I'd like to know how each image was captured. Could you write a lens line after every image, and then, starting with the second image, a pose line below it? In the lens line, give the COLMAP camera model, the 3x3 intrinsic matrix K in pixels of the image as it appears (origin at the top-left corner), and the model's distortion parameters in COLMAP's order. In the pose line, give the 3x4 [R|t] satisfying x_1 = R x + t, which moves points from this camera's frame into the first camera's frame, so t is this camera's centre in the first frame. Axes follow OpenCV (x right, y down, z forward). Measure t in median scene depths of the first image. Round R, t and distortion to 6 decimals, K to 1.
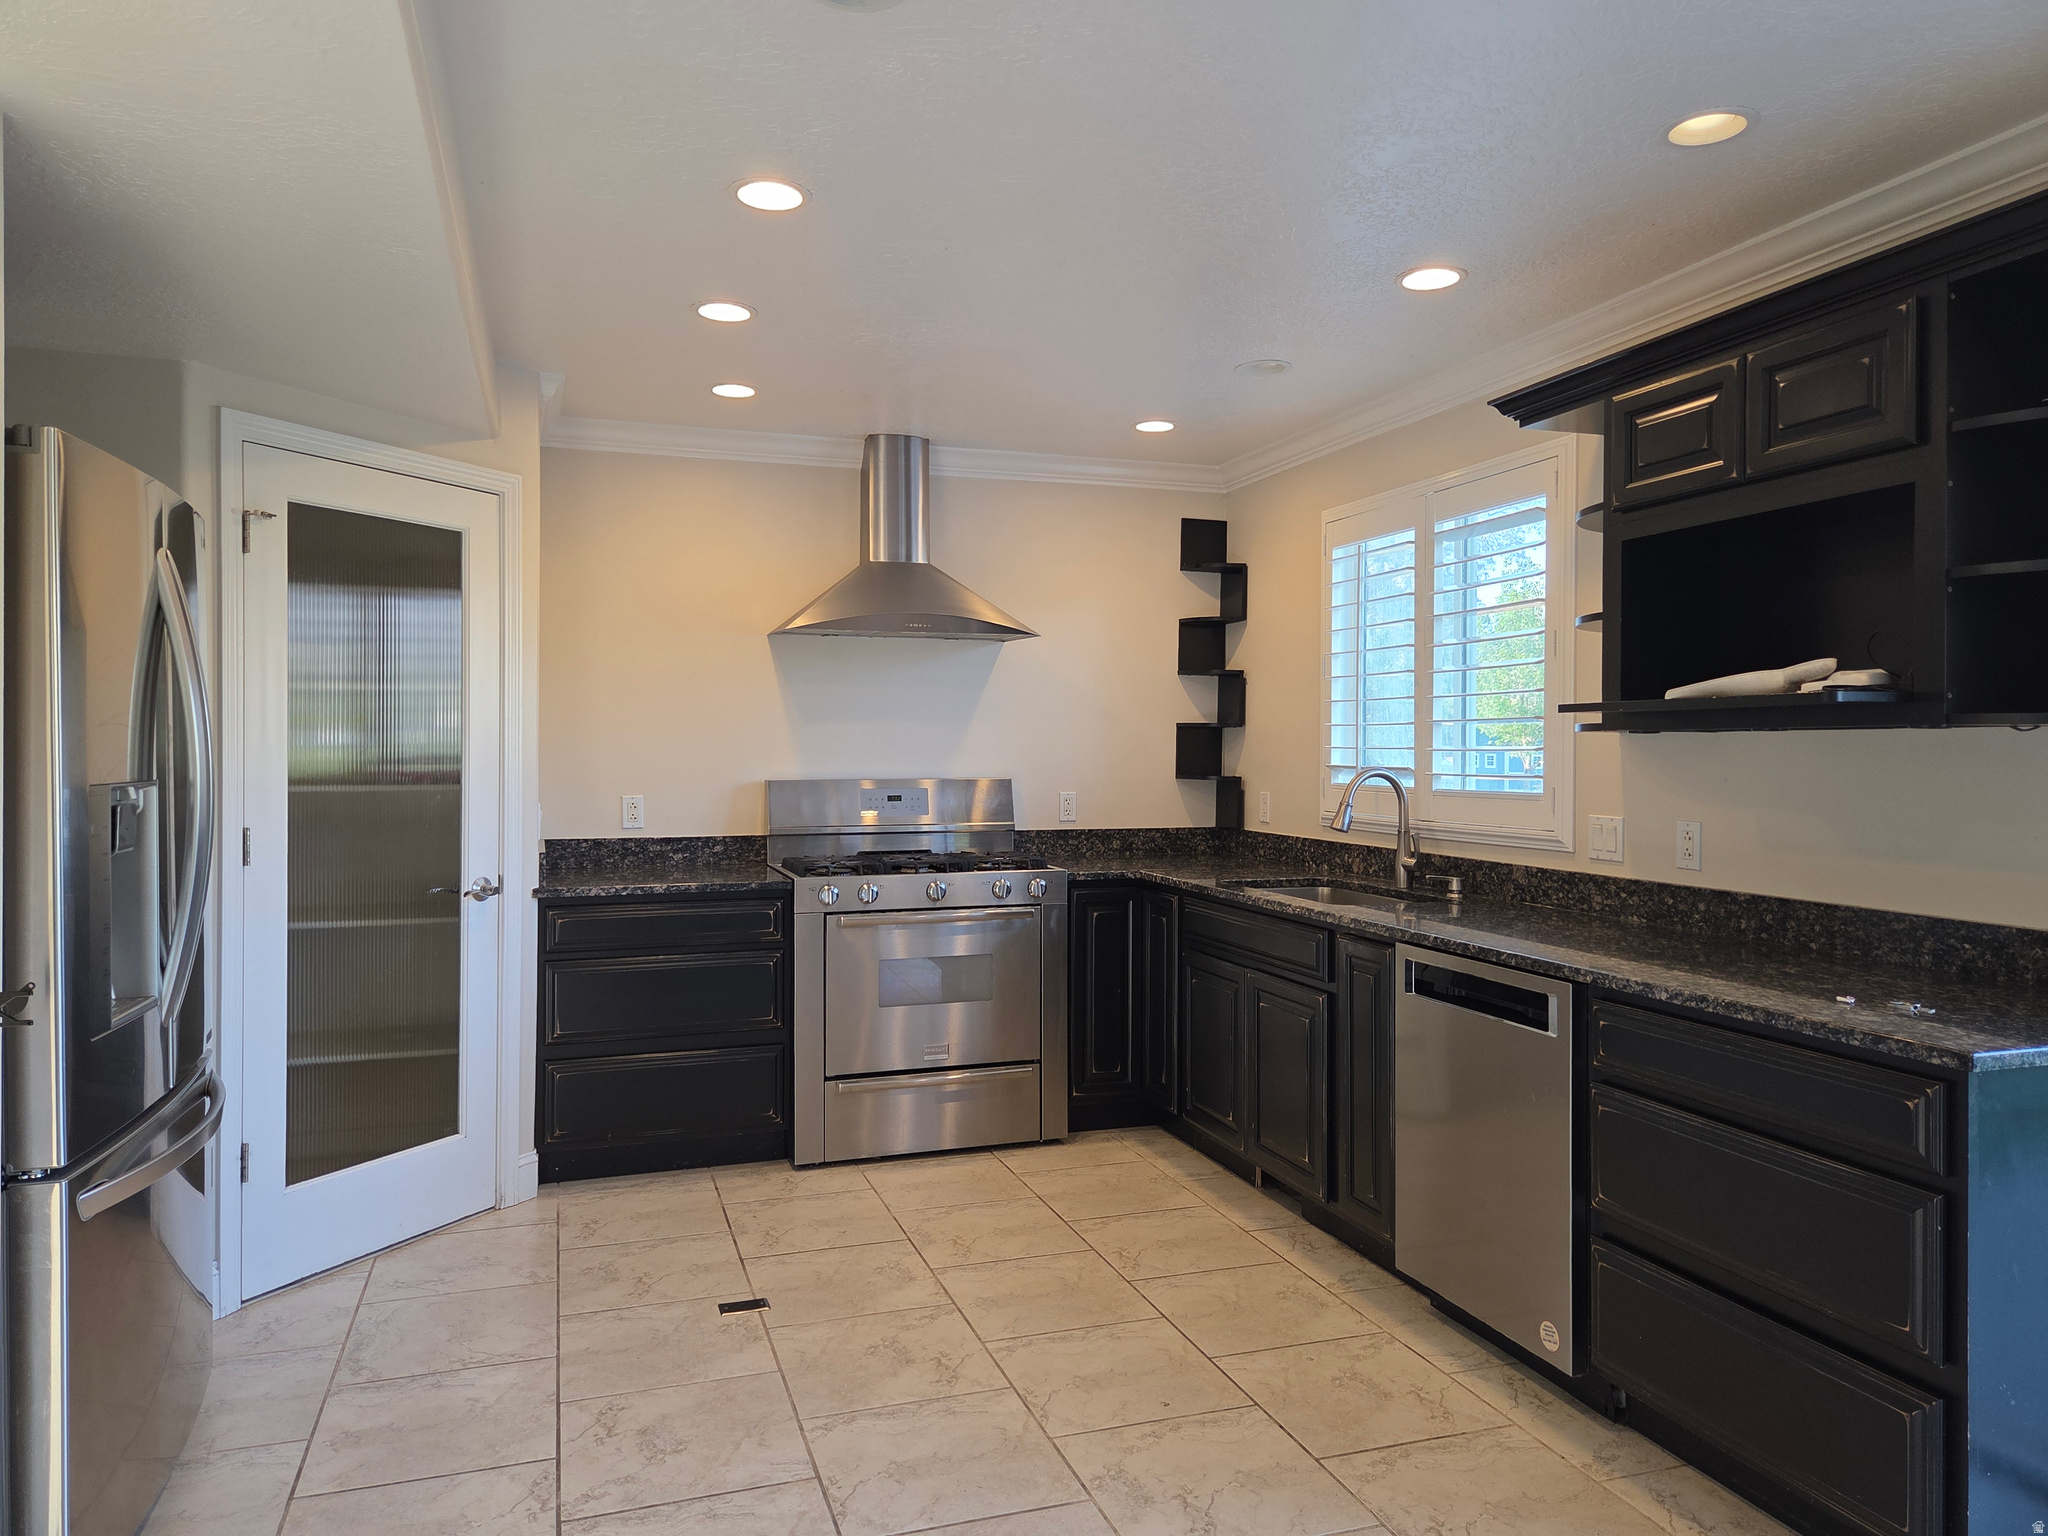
lens RADIAL K [[1389.9, 0, 1015.4], [0, 1389.9, 739.8], [0, 0, 1]] dist [0.065520, -0.043231]
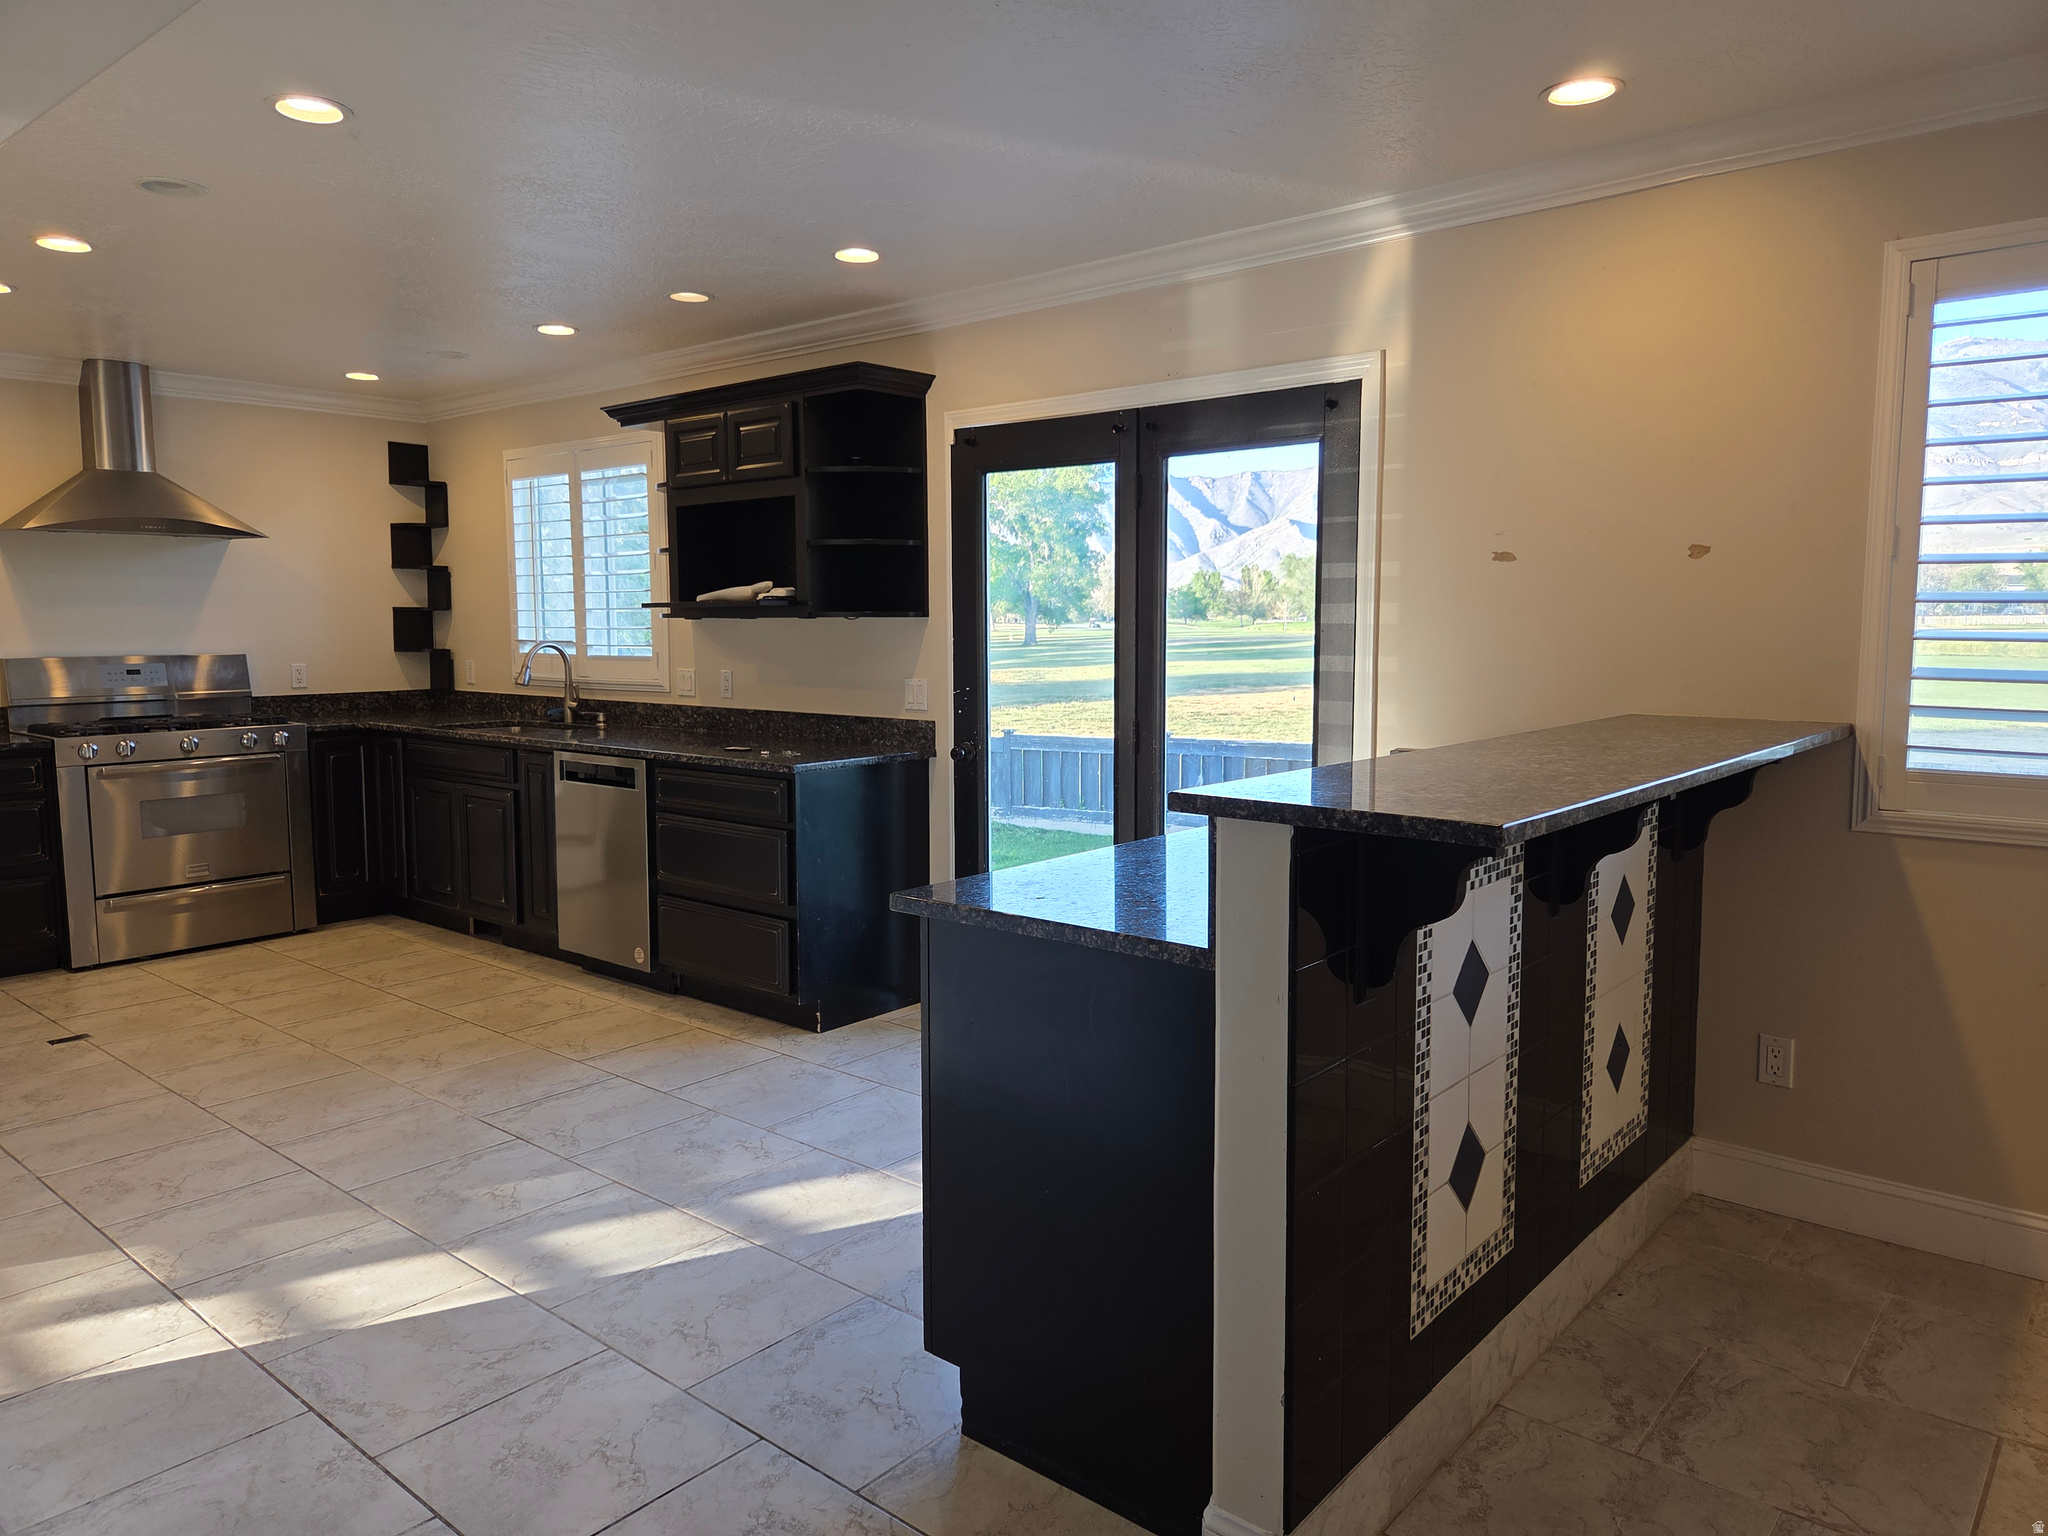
lens RADIAL K [[1389.9, 0, 1015.4], [0, 1389.9, 739.8], [0, 0, 1]] dist [0.065520, -0.043231]
pose [[0.859860, -0.052988, 0.507773, -0.068064], [0.005662, 0.995528, 0.094299, -0.012491], [-0.510499, -0.078209, 0.856314, -0.504705]]
